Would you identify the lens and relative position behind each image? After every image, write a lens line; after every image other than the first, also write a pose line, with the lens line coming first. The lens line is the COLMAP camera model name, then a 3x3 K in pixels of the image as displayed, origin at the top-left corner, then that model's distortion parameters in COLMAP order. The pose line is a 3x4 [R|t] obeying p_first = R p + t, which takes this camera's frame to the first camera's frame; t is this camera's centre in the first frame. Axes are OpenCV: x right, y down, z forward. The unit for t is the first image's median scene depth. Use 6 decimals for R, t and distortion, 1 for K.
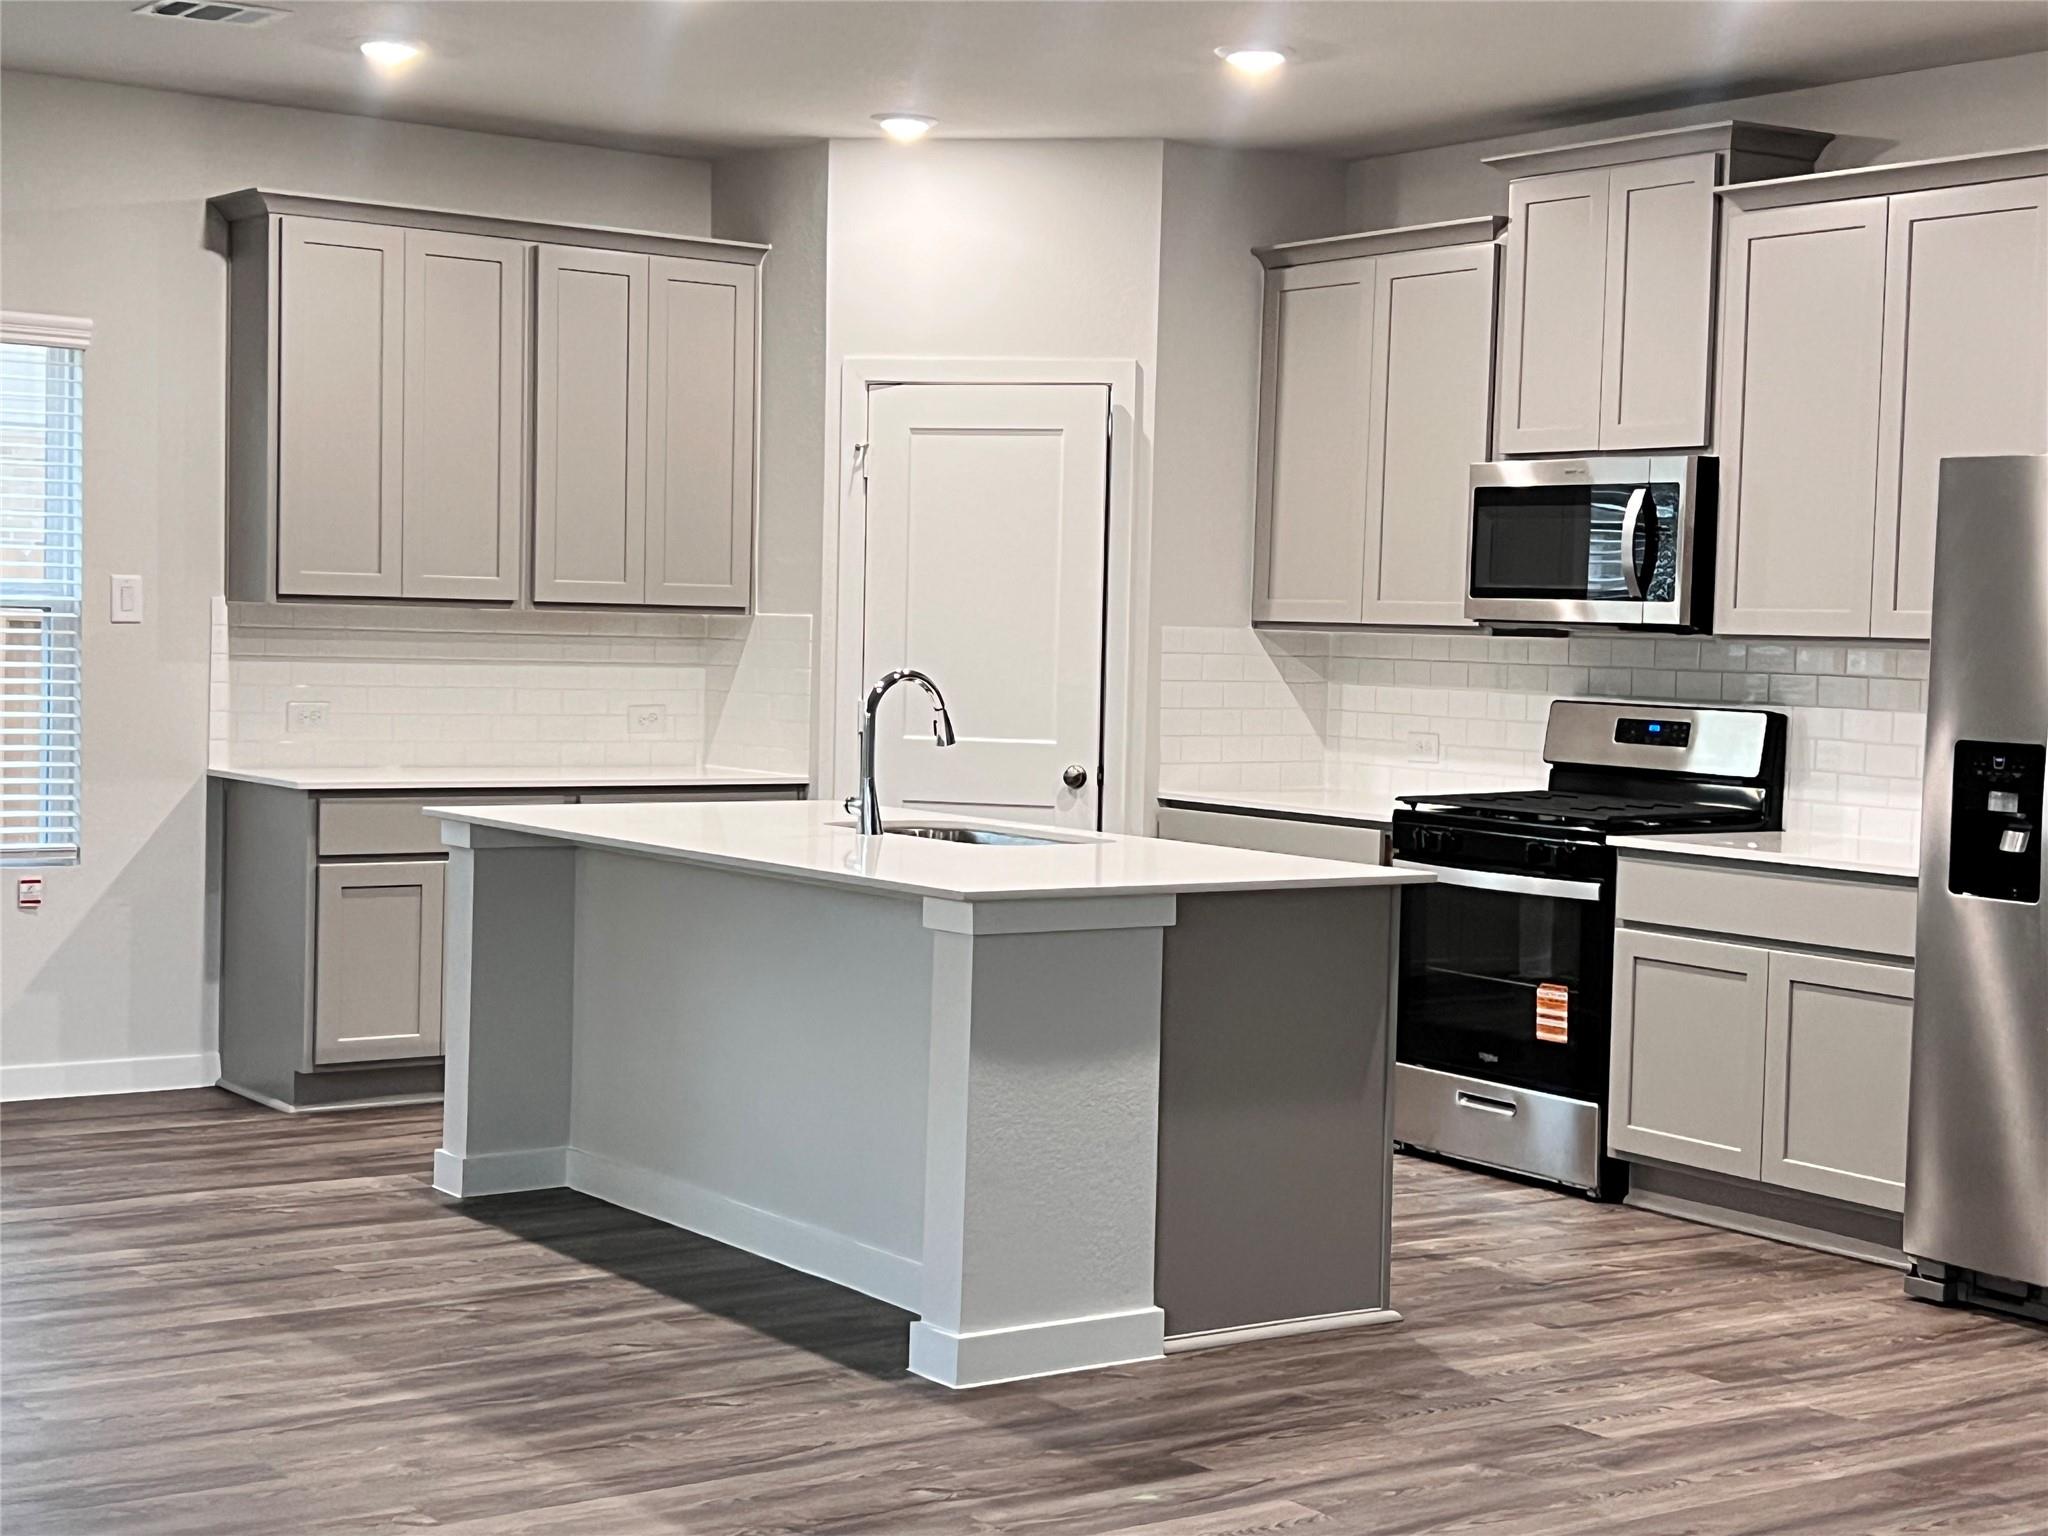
lens RADIAL K [[3044.9, 0, 1024.6], [0, 3044.9, 772.4], [0, 0, 1]] dist [0.104929, 0.000000]
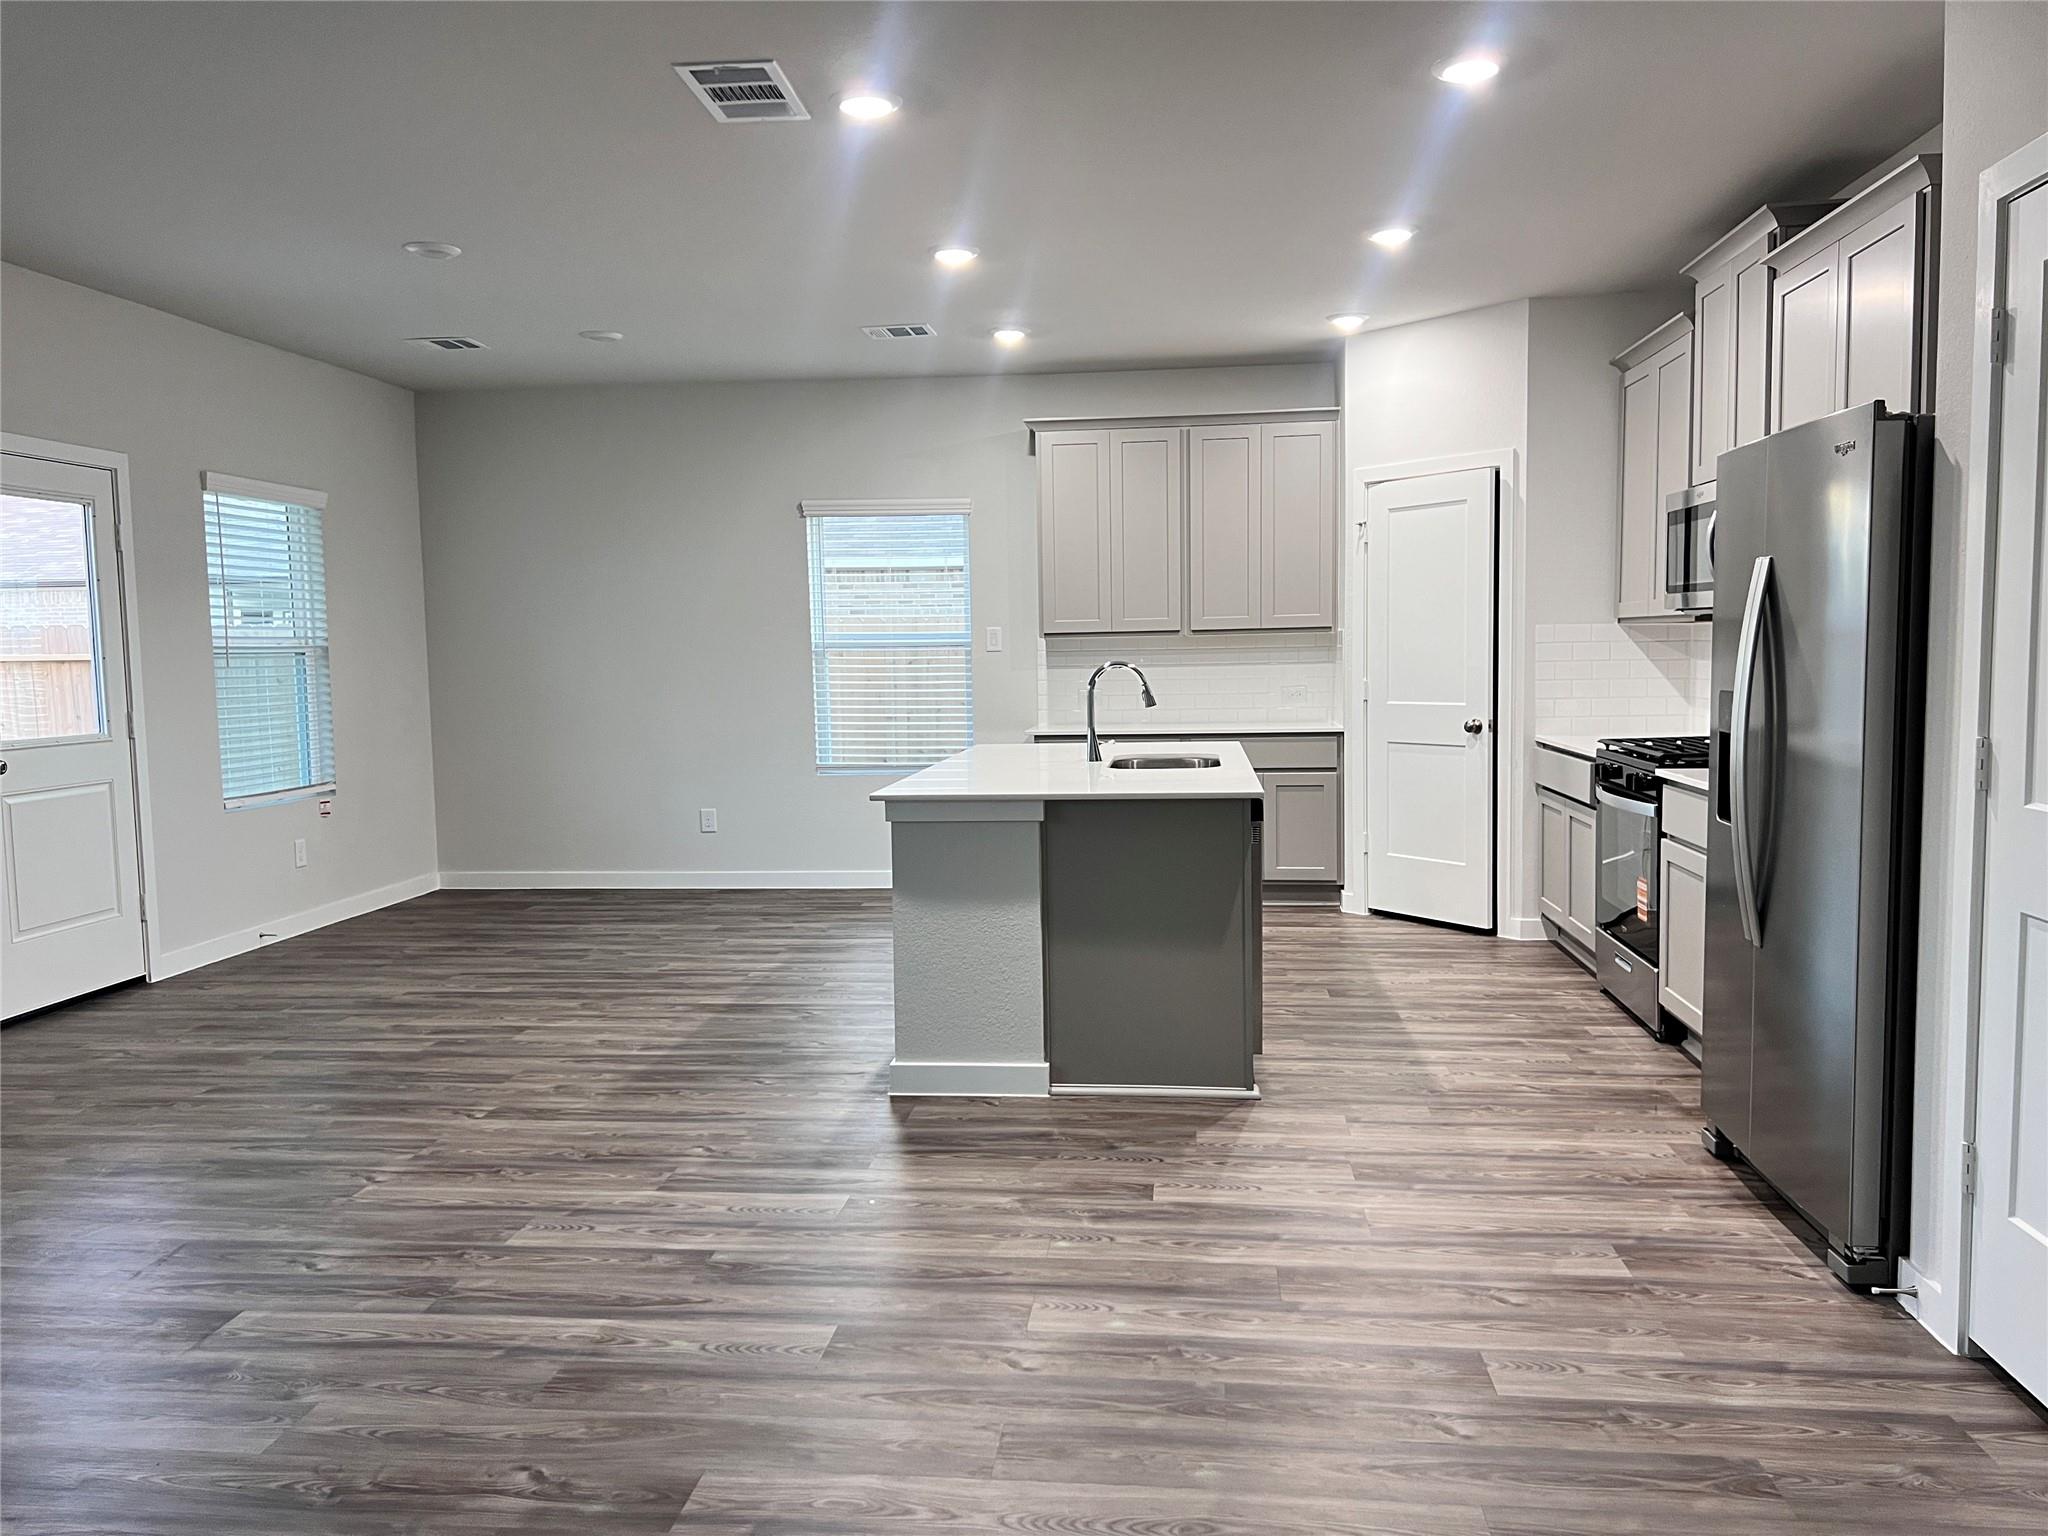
lens RADIAL K [[1545.0, 0, 1020.7], [0, 1545.0, 768.5], [0, 0, 1]] dist [0.029622, -0.028743]
pose [[0.731541, 0.012733, -0.681679, 0.392822], [0.004110, 0.999725, 0.023084, 0.003598], [0.681785, -0.019689, 0.731287, 0.283926]]
